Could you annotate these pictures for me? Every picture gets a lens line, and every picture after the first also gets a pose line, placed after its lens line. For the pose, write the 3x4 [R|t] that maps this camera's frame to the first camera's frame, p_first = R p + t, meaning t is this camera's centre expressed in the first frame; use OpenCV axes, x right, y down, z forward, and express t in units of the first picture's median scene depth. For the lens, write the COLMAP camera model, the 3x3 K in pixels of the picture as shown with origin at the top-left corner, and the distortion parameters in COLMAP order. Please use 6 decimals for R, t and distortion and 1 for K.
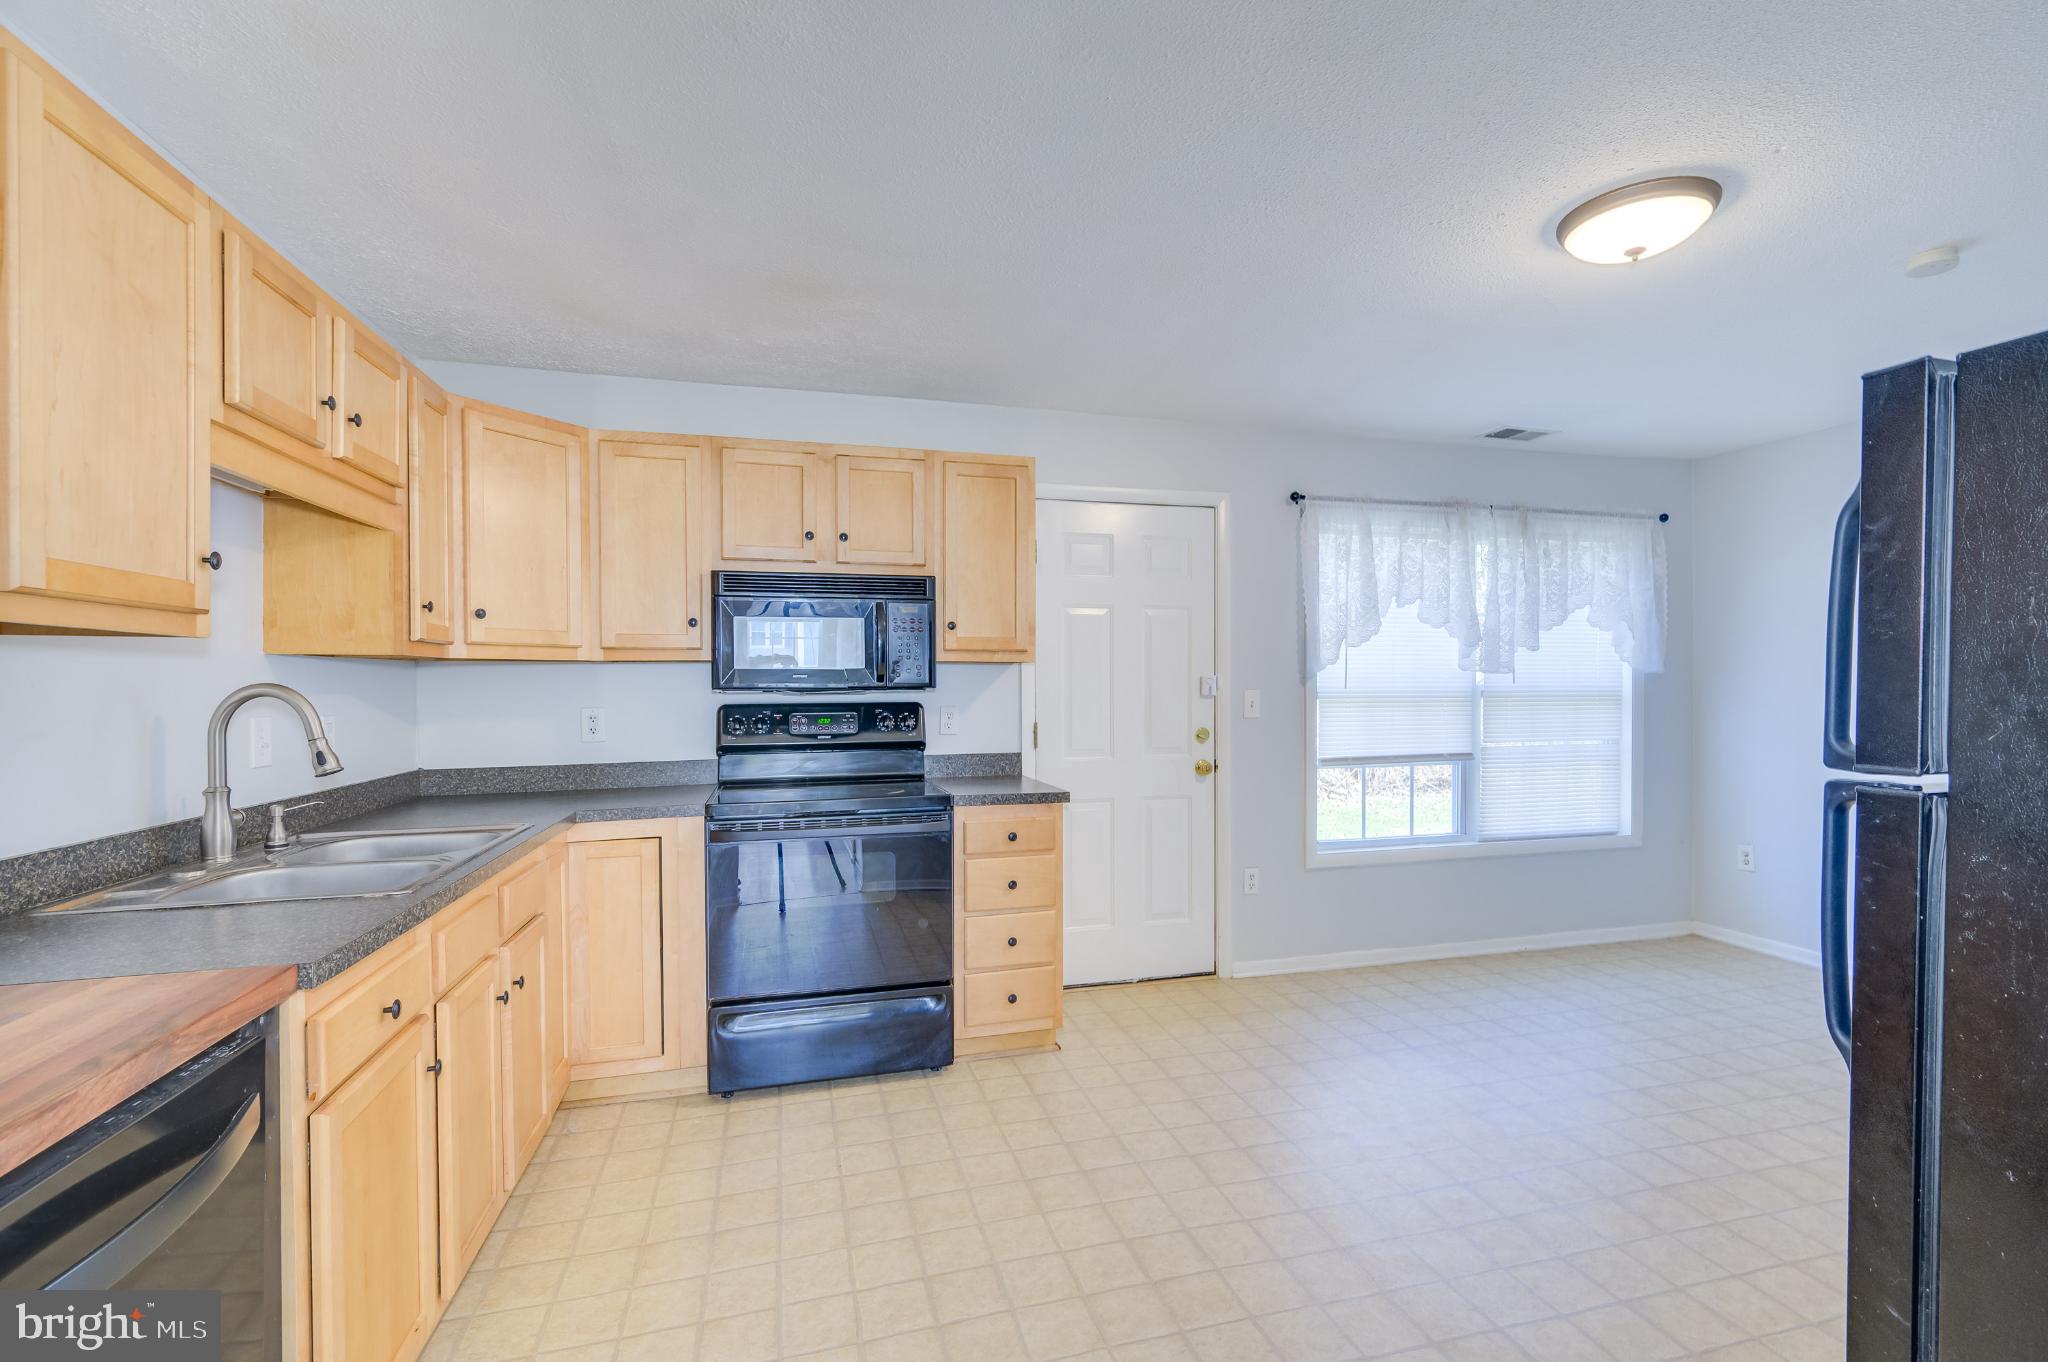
lens RADIAL K [[906.4, 0, 1026.3], [0, 906.4, 692.0], [0, 0, 1]] dist [0.001774, -0.000670]
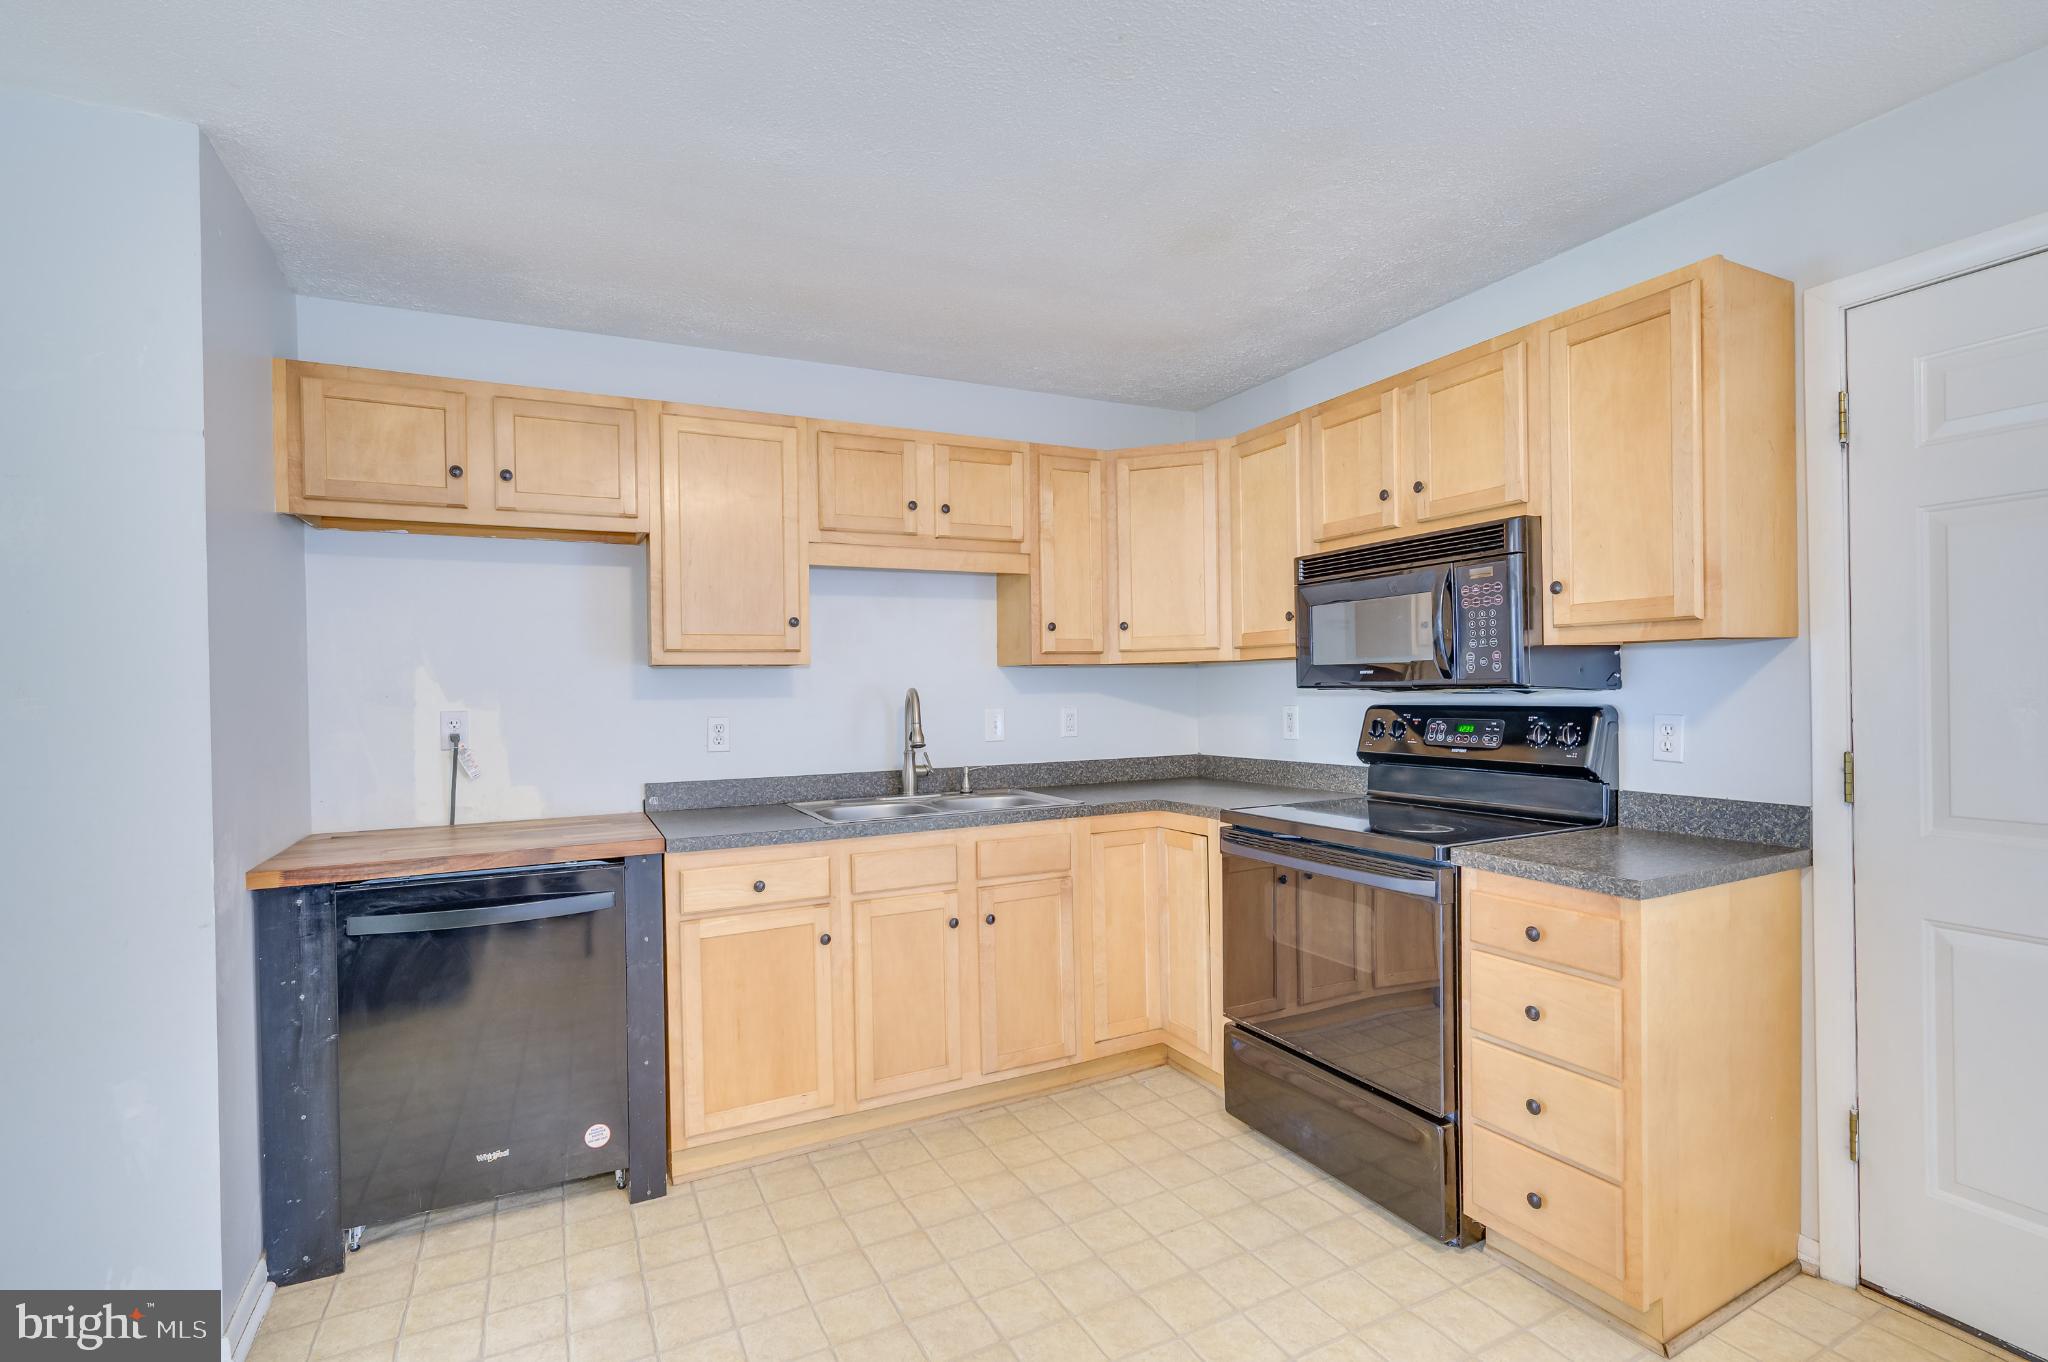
lens RADIAL K [[950.8, 0, 1026.8], [0, 950.8, 691.0], [0, 0, 1]] dist [0.000260, -0.000209]
pose [[0.206303, 0.005653, -0.978472, 0.452613], [0.007460, 0.999945, 0.007350, -0.007947], [0.978460, -0.008815, 0.206250, 0.457163]]
